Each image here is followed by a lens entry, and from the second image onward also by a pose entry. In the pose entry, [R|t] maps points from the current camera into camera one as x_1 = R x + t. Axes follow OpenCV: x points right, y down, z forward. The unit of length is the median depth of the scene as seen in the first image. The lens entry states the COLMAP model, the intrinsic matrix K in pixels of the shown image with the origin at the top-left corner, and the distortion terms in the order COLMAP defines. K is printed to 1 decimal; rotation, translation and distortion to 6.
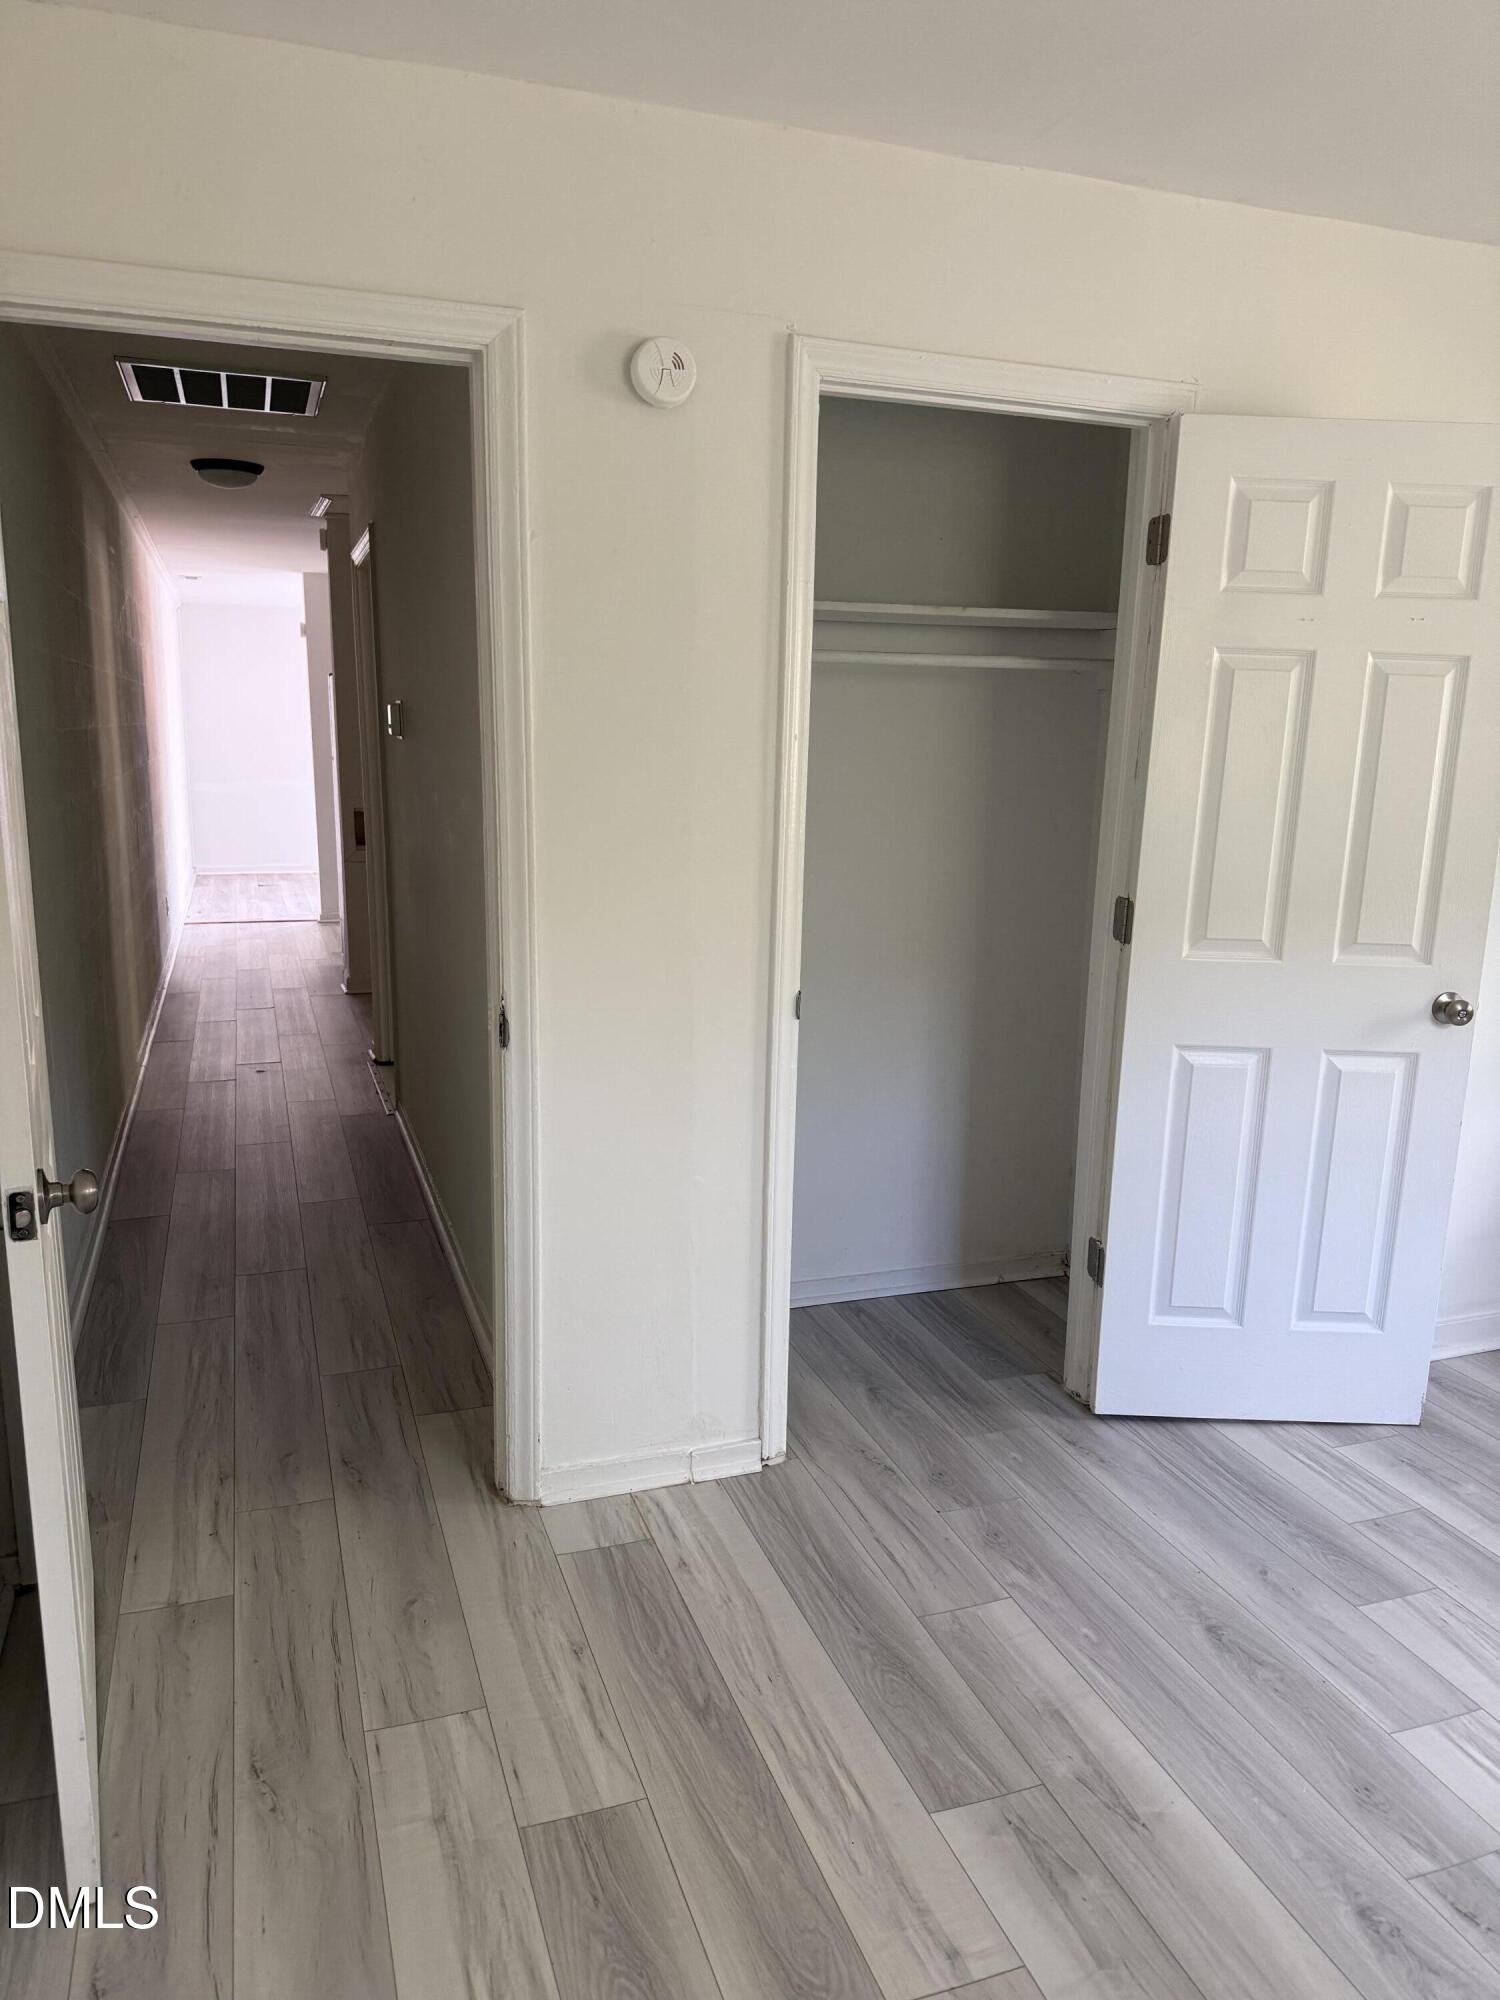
lens RADIAL K [[1438.6, 0, 754.7], [0, 1438.6, 1020.4], [0, 0, 1]] dist [0.019766, -0.010126]
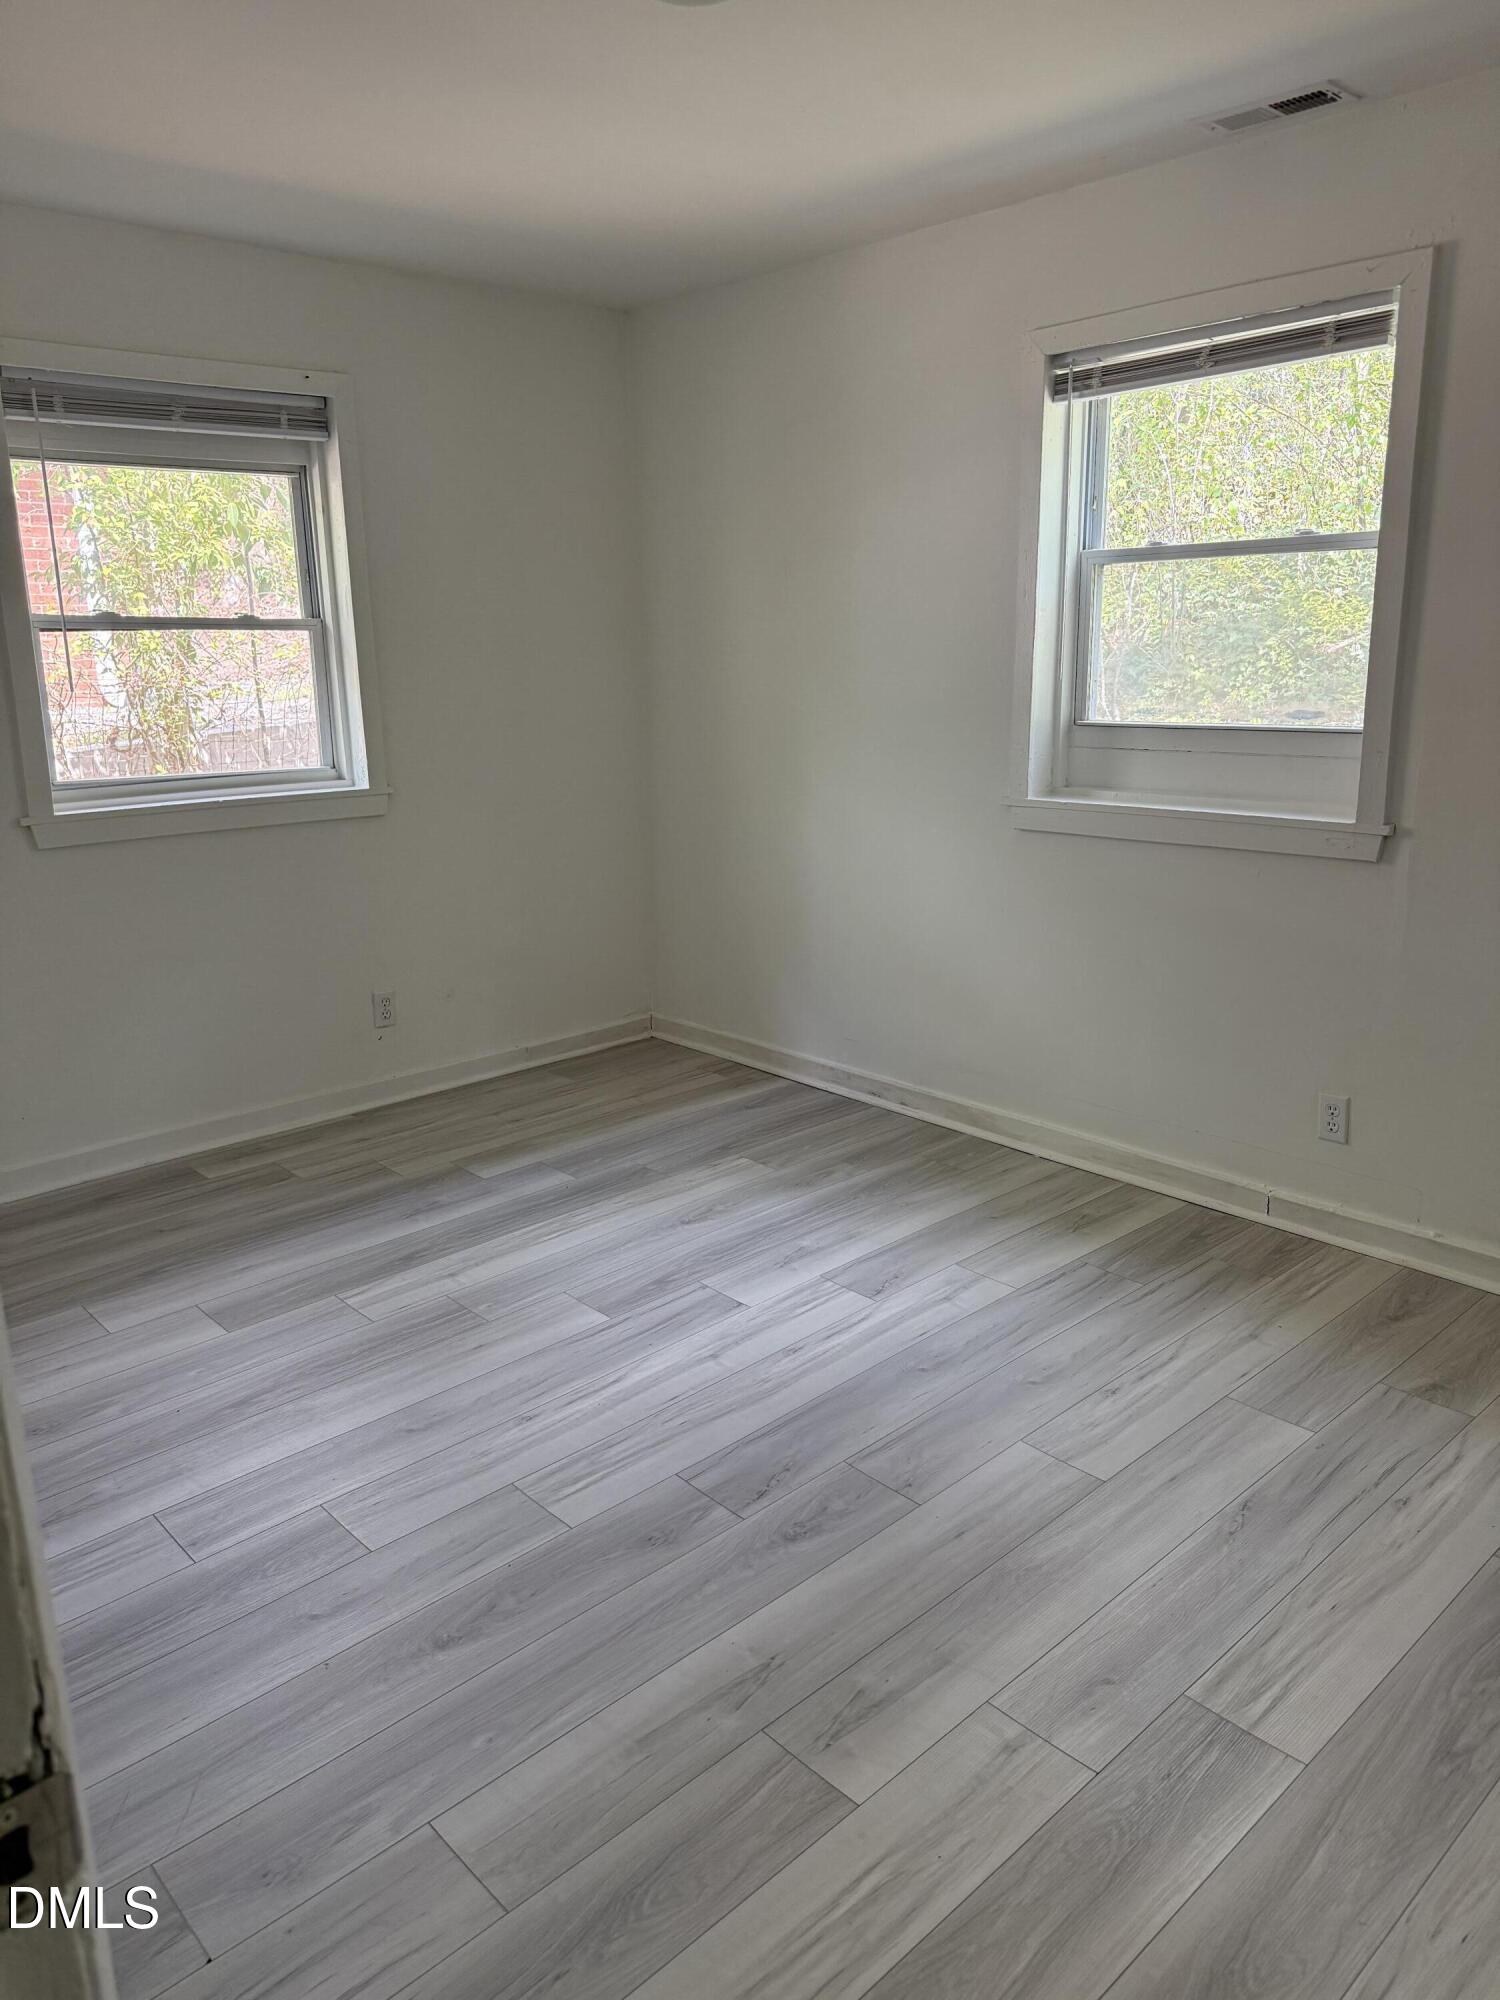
lens RADIAL K [[1438.6, 0, 750.7], [0, 1438.6, 1000.7], [0, 0, 1]] dist [0.019766, -0.010126]
pose [[-0.400881, -0.239516, 0.884266, -0.519858], [0.197655, 0.919874, 0.338768, -0.237673], [-0.894554, 0.310585, -0.321419, 1.146449]]
